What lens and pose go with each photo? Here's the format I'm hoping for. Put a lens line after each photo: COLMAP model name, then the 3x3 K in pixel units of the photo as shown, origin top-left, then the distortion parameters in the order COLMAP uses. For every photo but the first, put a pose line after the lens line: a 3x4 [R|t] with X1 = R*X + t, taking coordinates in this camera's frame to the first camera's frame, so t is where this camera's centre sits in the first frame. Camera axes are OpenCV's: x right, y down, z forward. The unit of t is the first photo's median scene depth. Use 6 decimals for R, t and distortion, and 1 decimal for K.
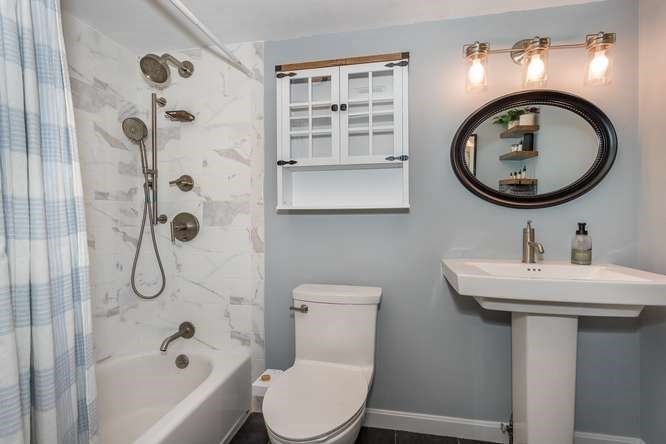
lens RADIAL K [[325.1, 0, 333.6], [0, 325.1, 217.7], [0, 0, 1]] dist [0.003103, 0.000240]
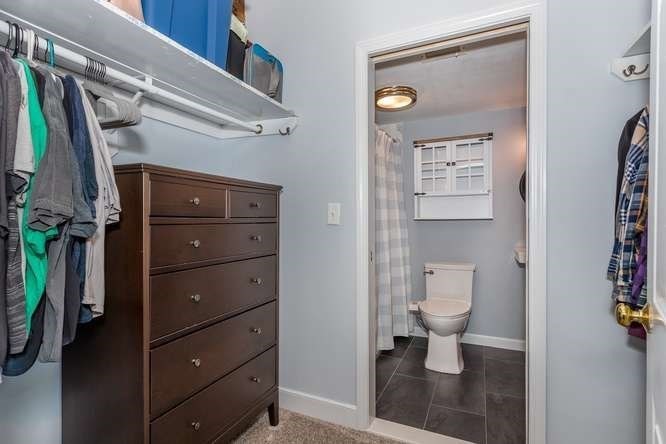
lens RADIAL K [[325.1, 0, 330.8], [0, 325.1, 224.8], [0, 0, 1]] dist [0.003103, 0.000240]
pose [[0.972723, 0.004350, -0.231928, -0.211753], [-0.006709, 0.999933, -0.009384, 0.026359], [0.231872, 0.010684, 0.972688, -0.916919]]
